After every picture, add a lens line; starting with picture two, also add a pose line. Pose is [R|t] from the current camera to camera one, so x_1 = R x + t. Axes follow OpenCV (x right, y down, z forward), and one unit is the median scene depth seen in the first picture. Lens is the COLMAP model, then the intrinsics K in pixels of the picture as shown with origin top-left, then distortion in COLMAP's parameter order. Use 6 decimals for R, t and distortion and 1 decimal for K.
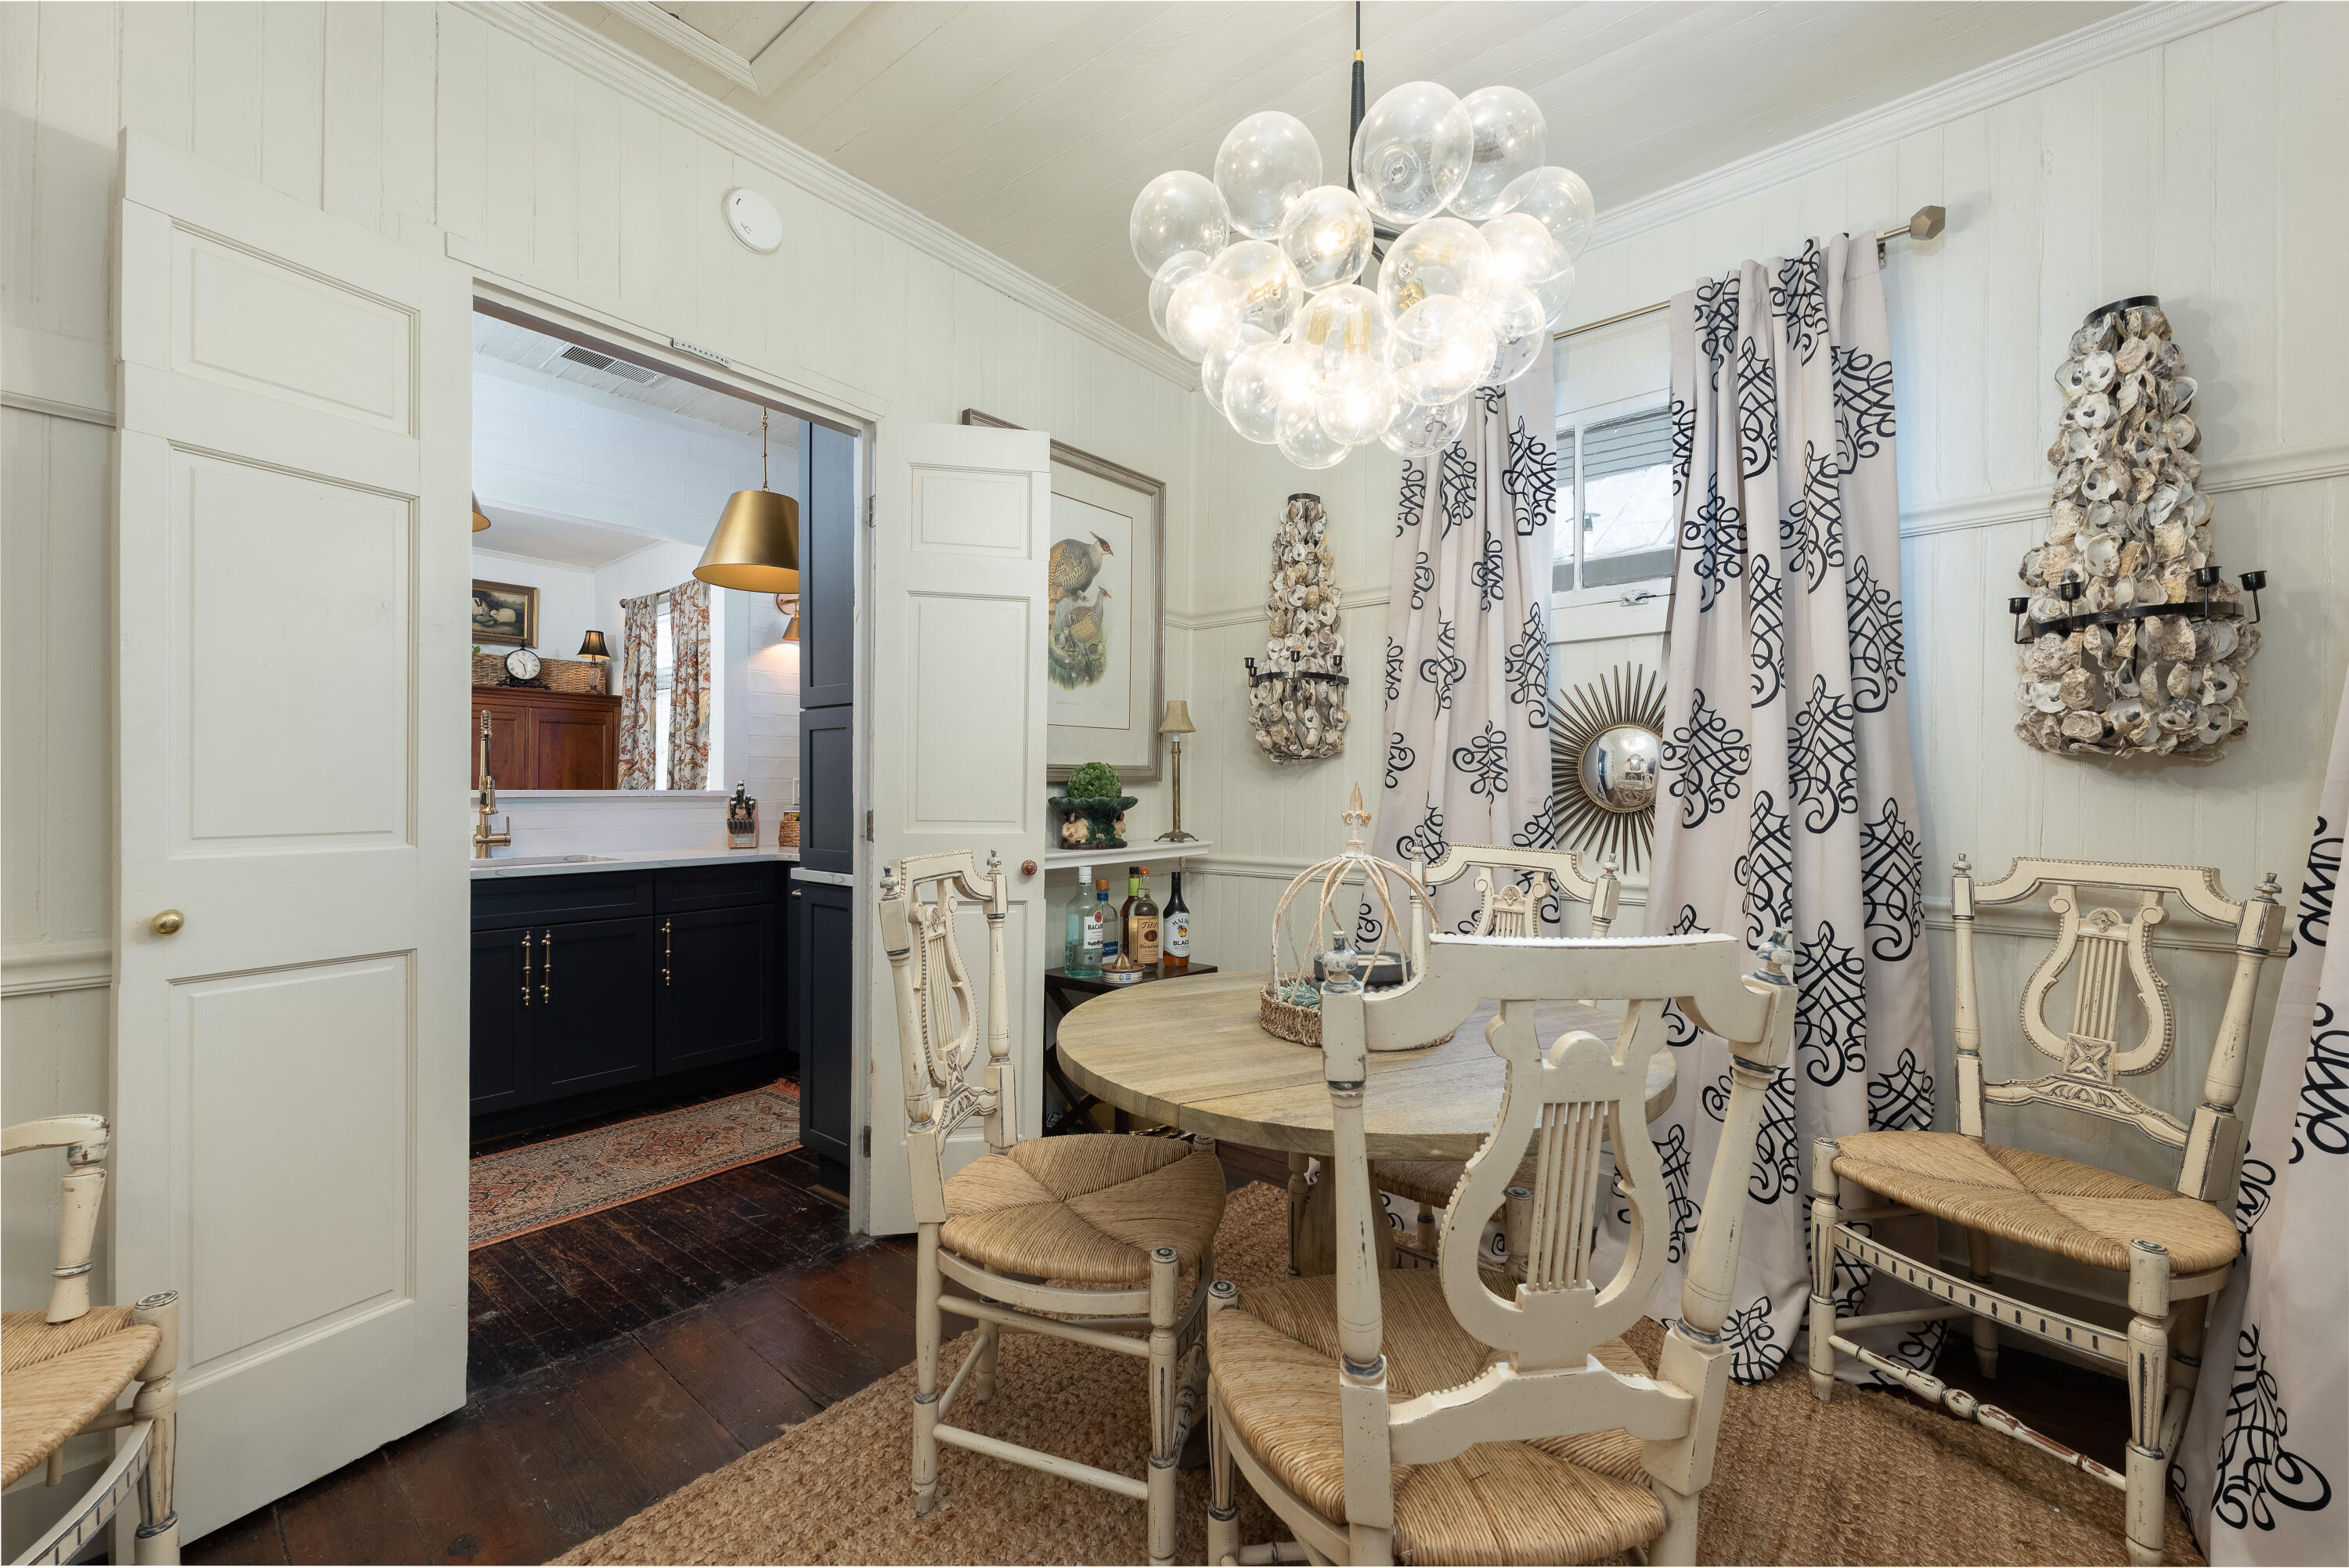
lens RADIAL K [[938.8, 0, 1174.5], [0, 938.8, 784.0], [0, 0, 1]] dist [0.007060, 0.000378]
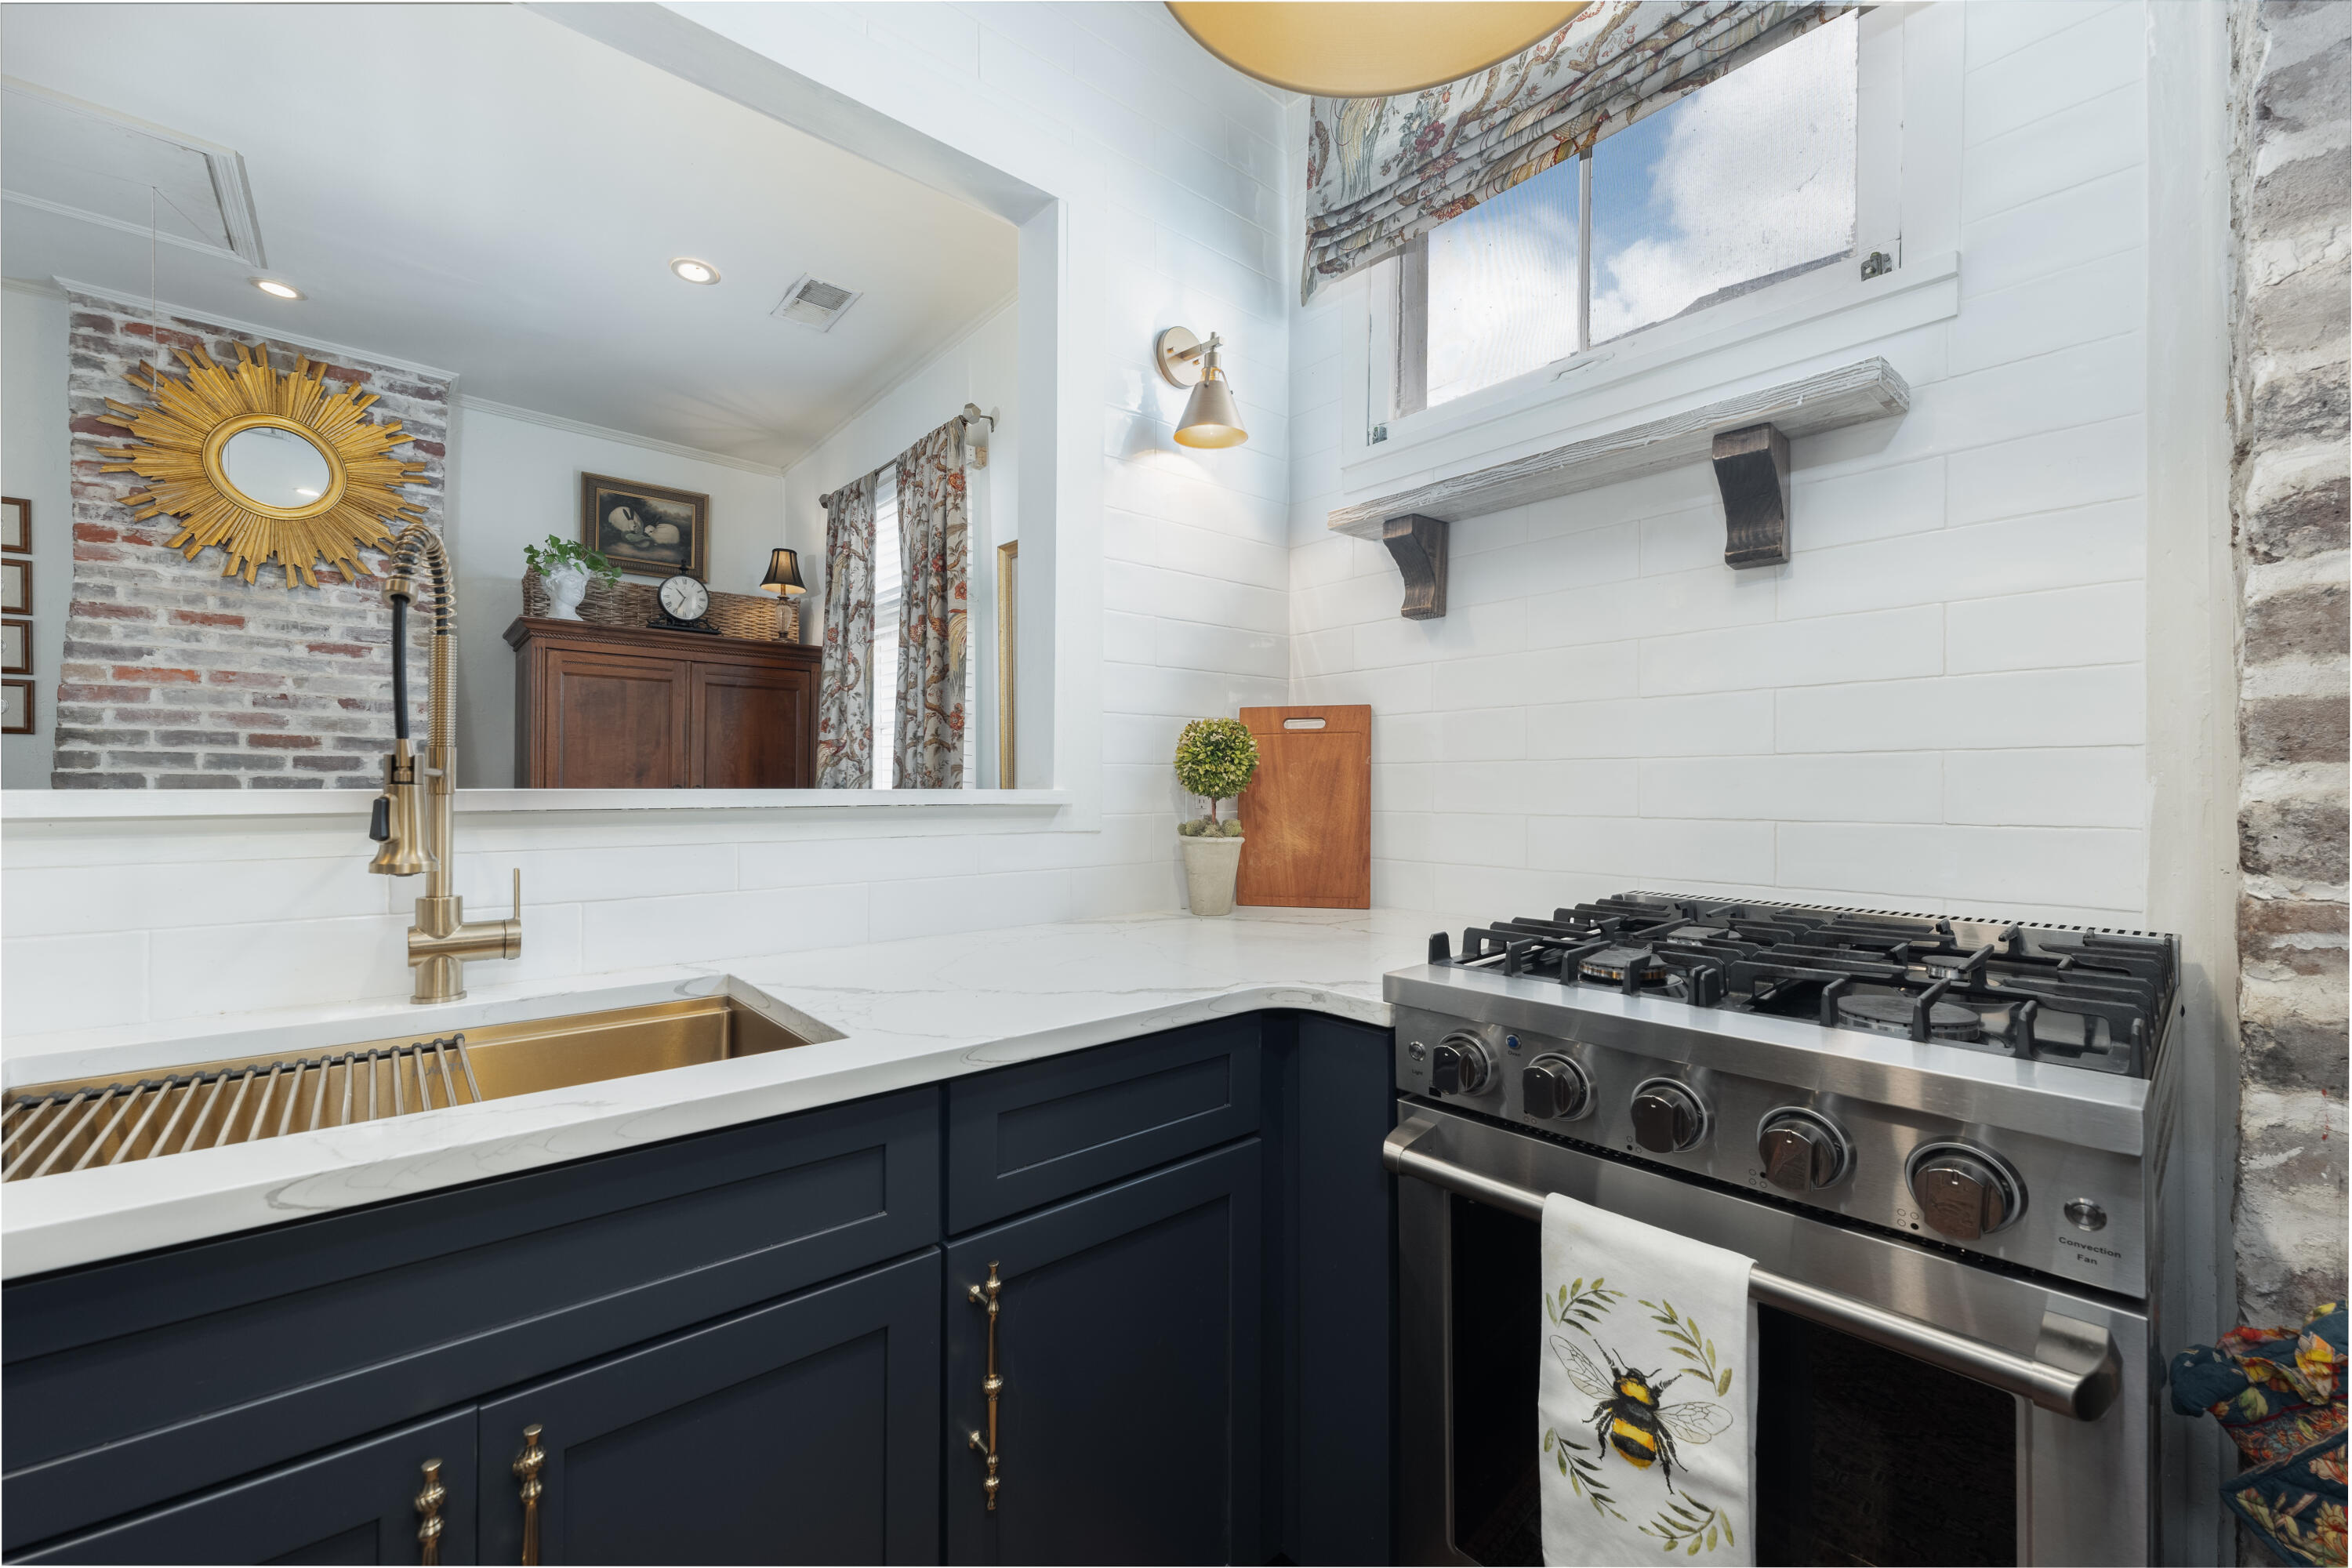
lens RADIAL K [[940.1, 0, 1176.0], [0, 940.1, 784.0], [0, 0, 1]] dist [0.007060, 0.000378]
pose [[0.986161, 0.002505, -0.165770, -0.251223], [-0.002752, 0.999995, -0.001262, 0.003107], [0.165766, 0.001700, 0.986164, 0.421573]]
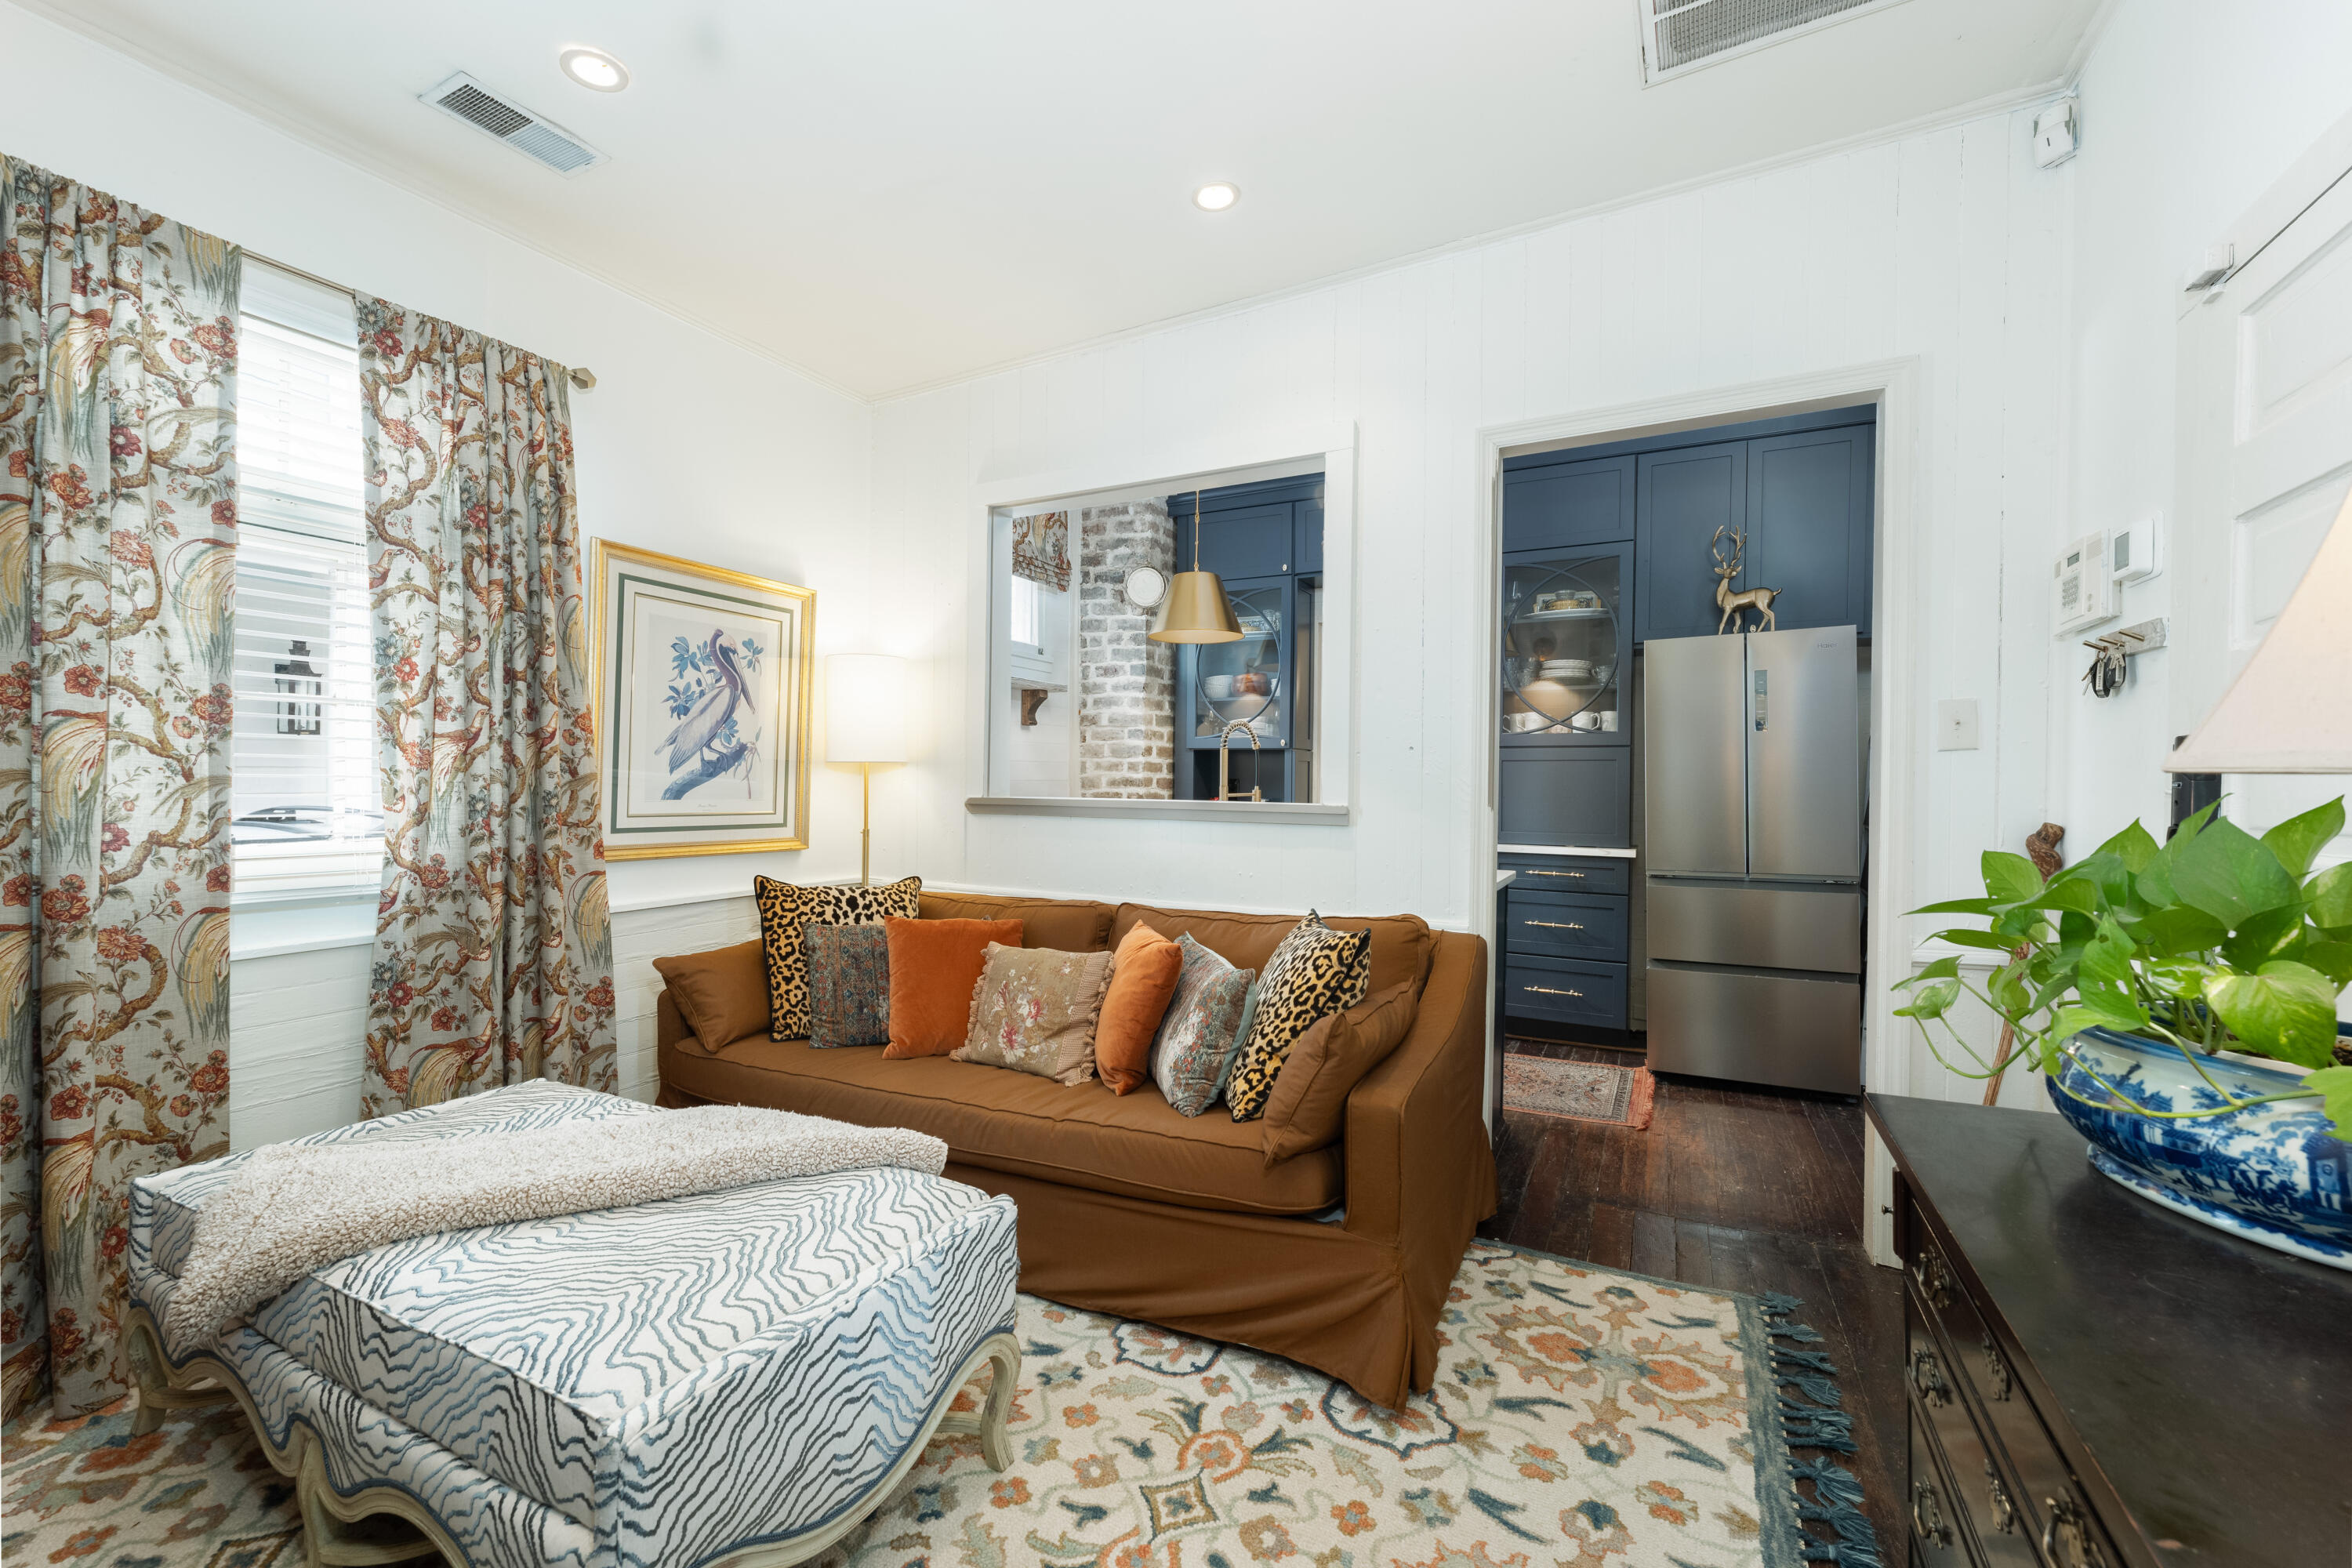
lens RADIAL K [[961.1, 0, 1185.5], [0, 961.1, 772.6], [0, 0, 1]] dist [0.028002, 0.000353]
pose [[-0.207914, 0.008134, 0.978113, -0.979179], [-0.002709, 0.999957, -0.008891, -0.004674], [-0.978143, -0.004498, -0.207882, 0.725994]]
